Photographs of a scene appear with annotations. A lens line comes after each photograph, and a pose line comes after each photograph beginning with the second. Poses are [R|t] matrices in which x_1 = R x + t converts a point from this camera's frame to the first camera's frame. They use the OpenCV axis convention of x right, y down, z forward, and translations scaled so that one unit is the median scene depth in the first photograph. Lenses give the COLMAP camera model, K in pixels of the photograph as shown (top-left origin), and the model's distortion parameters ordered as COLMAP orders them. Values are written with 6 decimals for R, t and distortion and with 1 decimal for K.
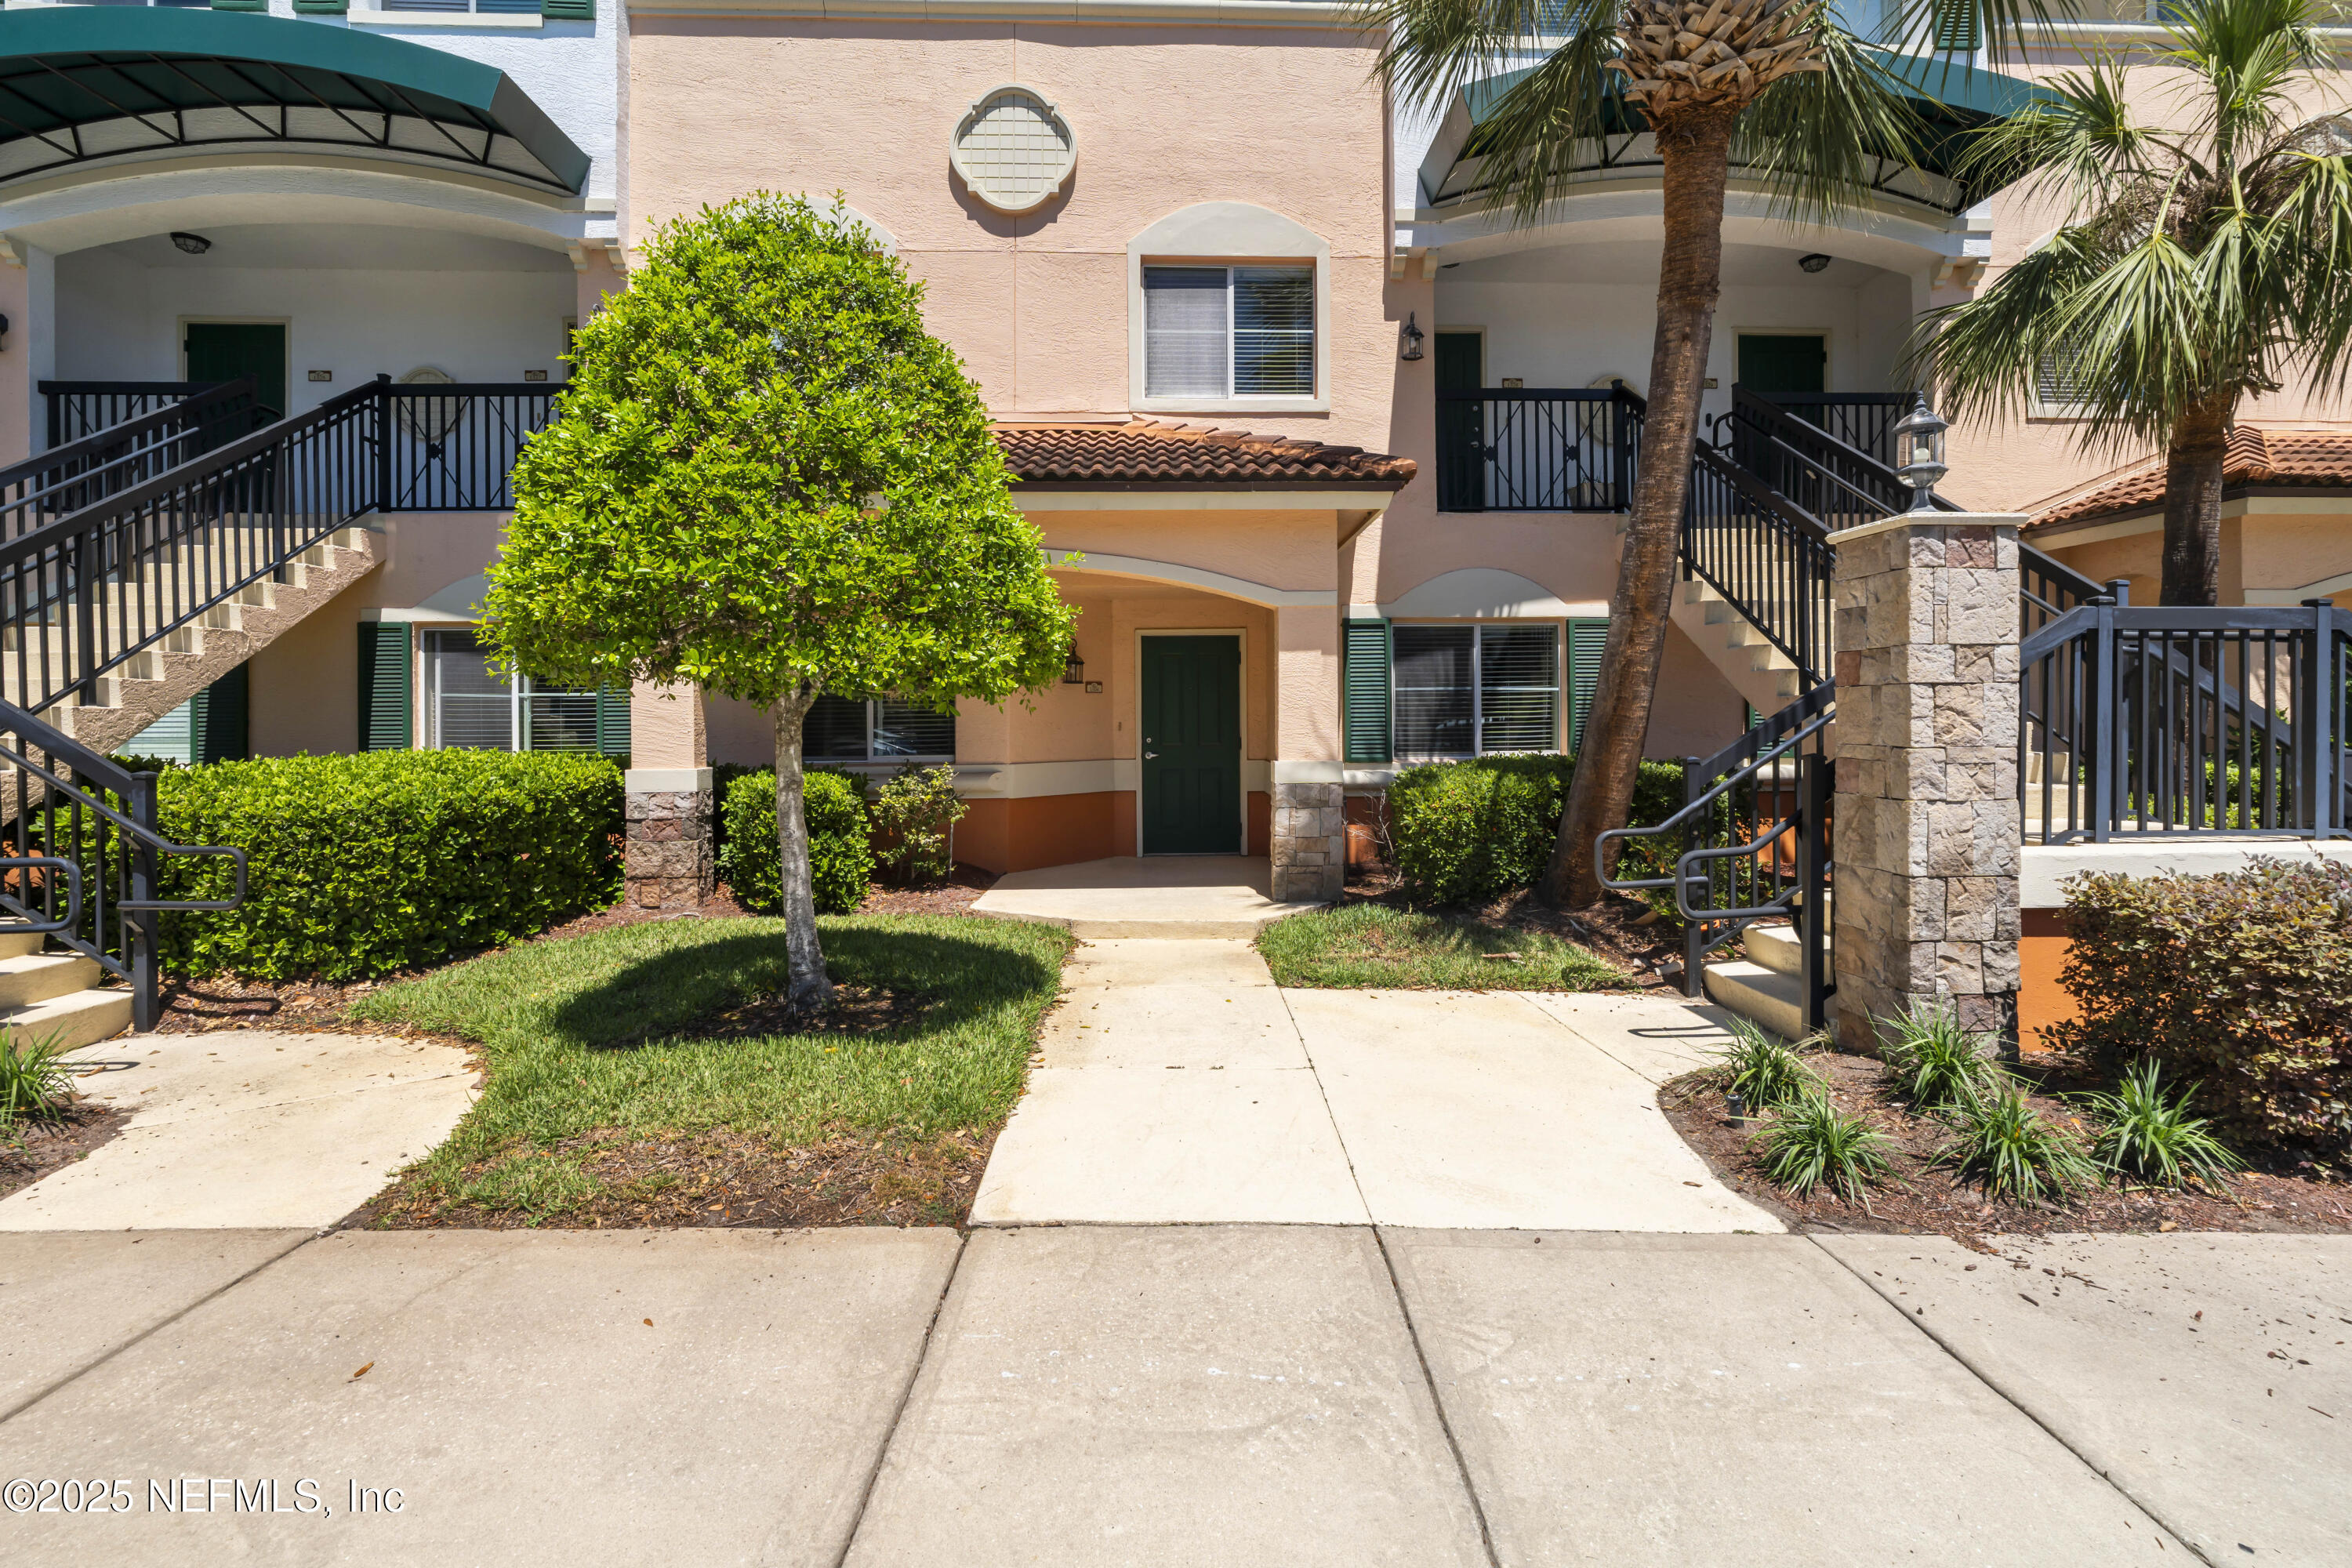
lens RADIAL K [[1054.1, 0, 1190.0], [0, 1054.1, 772.2], [0, 0, 1]] dist [-0.001950, 0.000529]
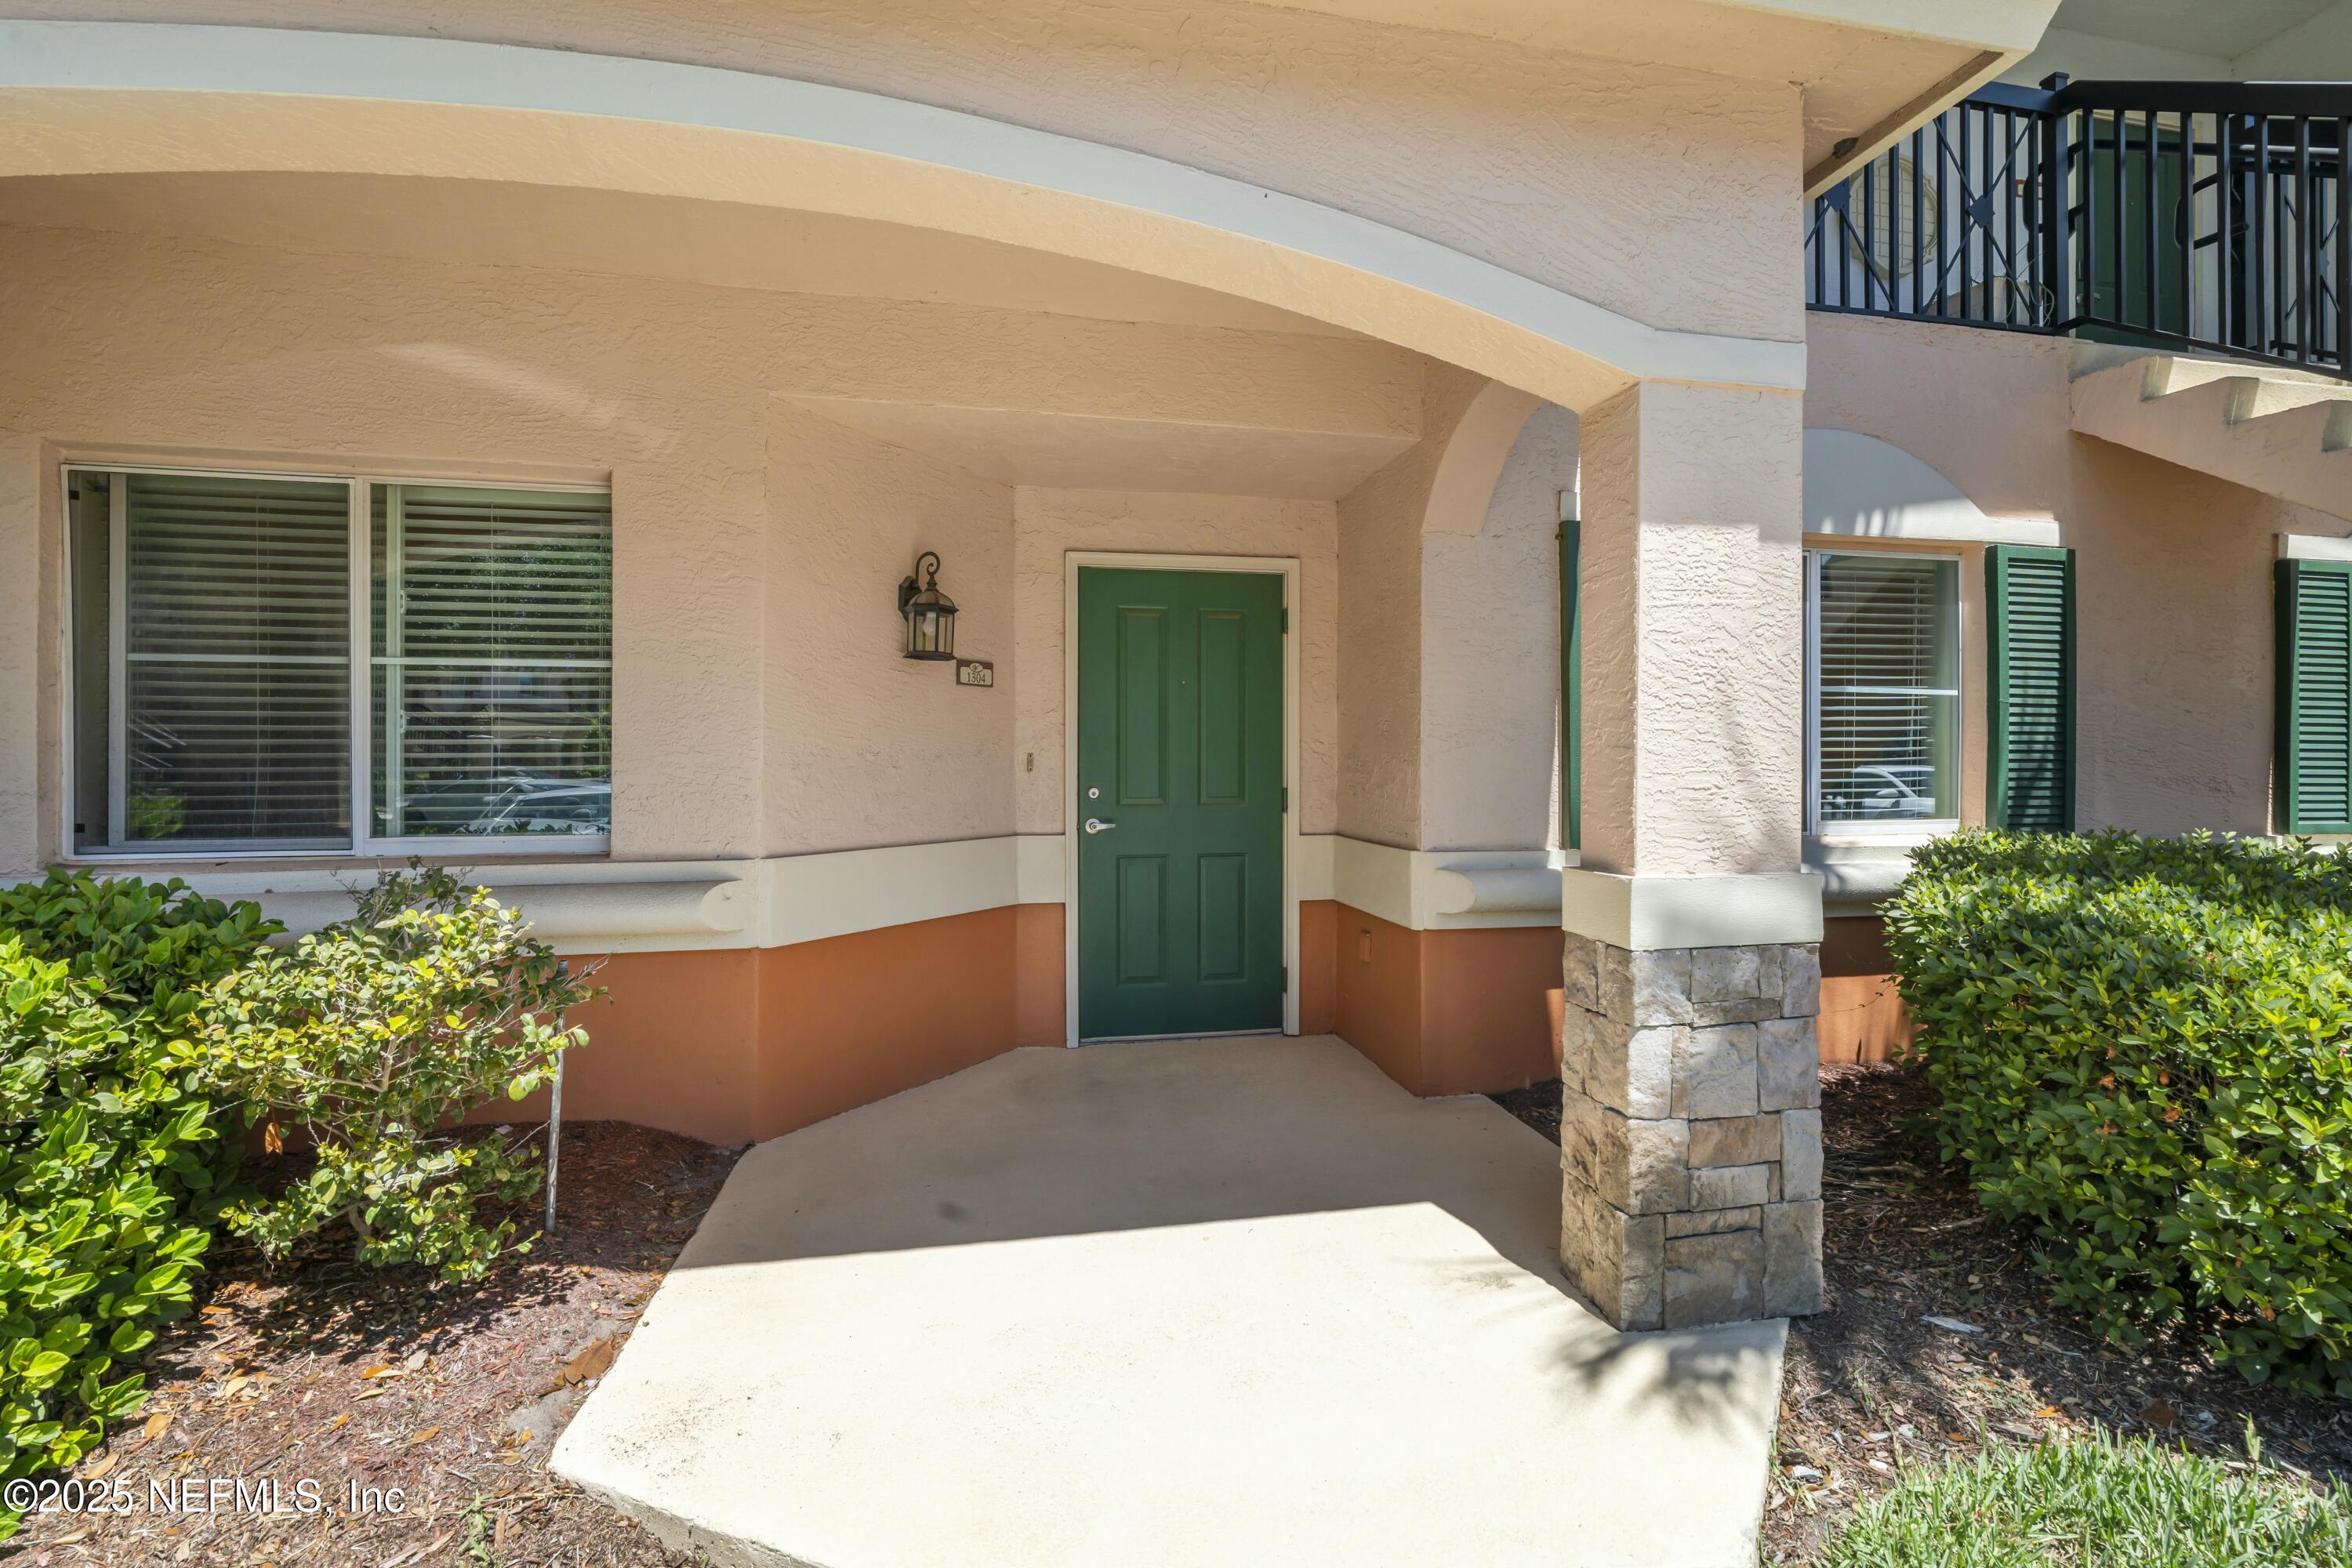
lens RADIAL K [[1054.1, 0, 1190.0], [0, 1054.1, 772.2], [0, 0, 1]] dist [-0.001950, 0.000529]
pose [[0.984106, 0.006039, 0.177479, -0.086434], [0.001137, 0.999187, -0.040303, -0.022998], [-0.177578, 0.039864, 0.983299, 0.594739]]
